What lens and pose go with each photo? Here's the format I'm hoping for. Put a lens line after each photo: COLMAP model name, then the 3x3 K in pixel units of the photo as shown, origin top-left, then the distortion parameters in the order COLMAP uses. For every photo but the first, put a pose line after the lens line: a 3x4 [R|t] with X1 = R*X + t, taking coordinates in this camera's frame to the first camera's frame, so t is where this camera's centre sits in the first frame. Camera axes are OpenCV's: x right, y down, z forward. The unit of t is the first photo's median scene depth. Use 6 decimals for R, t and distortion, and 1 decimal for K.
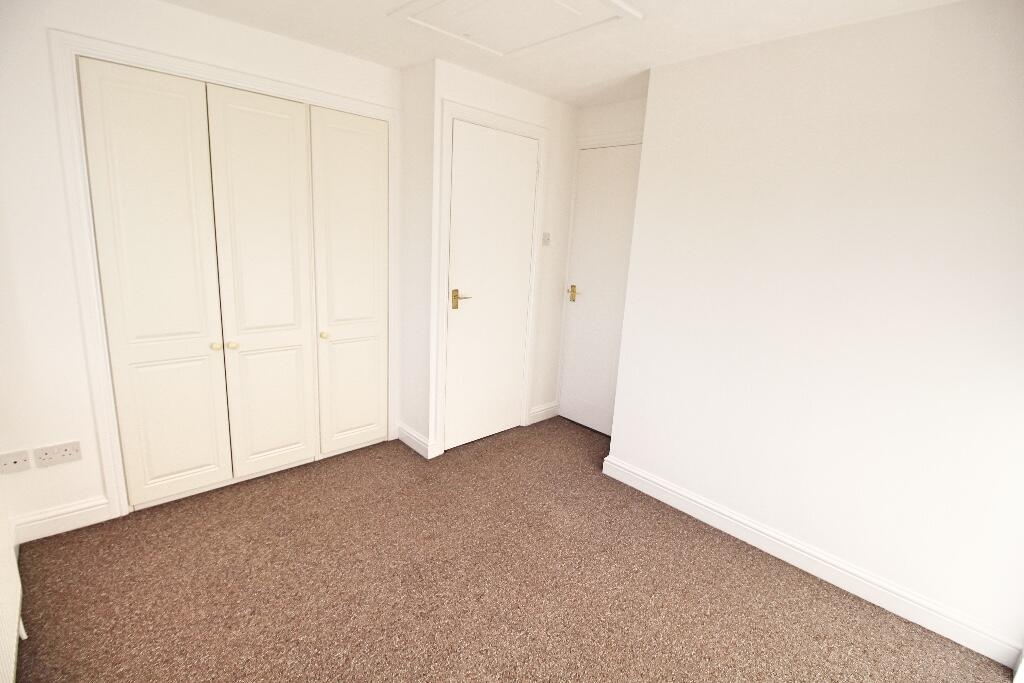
lens RADIAL K [[475.2, 0, 510.6], [0, 475.2, 337.2], [0, 0, 1]] dist [-0.000098, -0.011203]
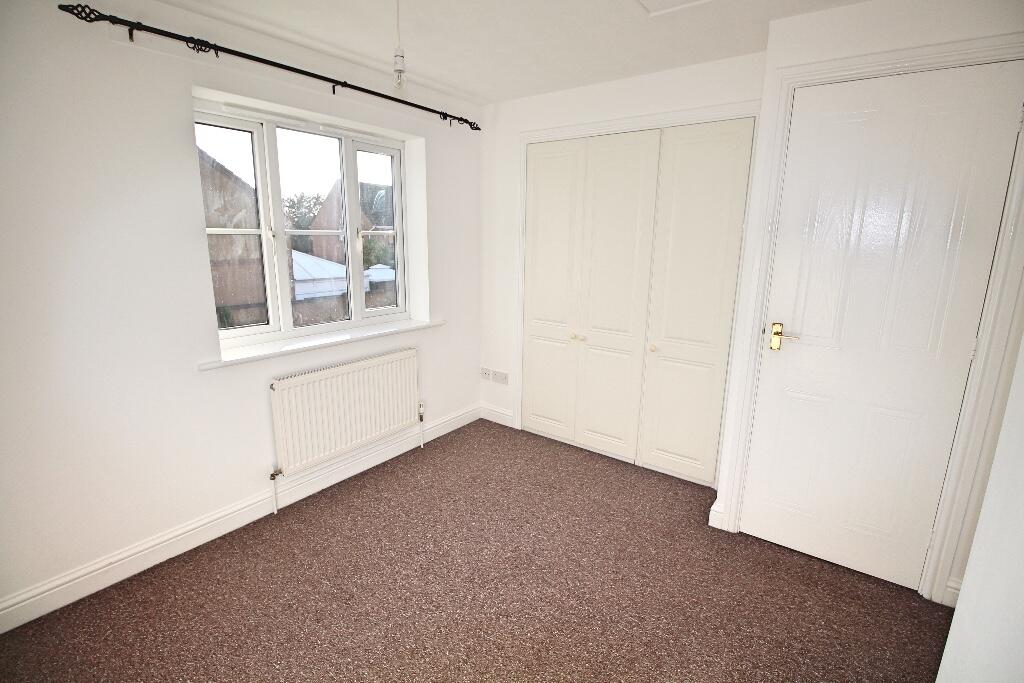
lens RADIAL K [[475.2, 0, 510.6], [0, 475.2, 337.2], [0, 0, 1]] dist [-0.000098, -0.011203]
pose [[0.164416, 0.152148, -0.974586, 0.635009], [-0.213531, 0.970094, 0.115423, -0.091800], [0.963002, 0.189127, 0.191987, 0.577347]]
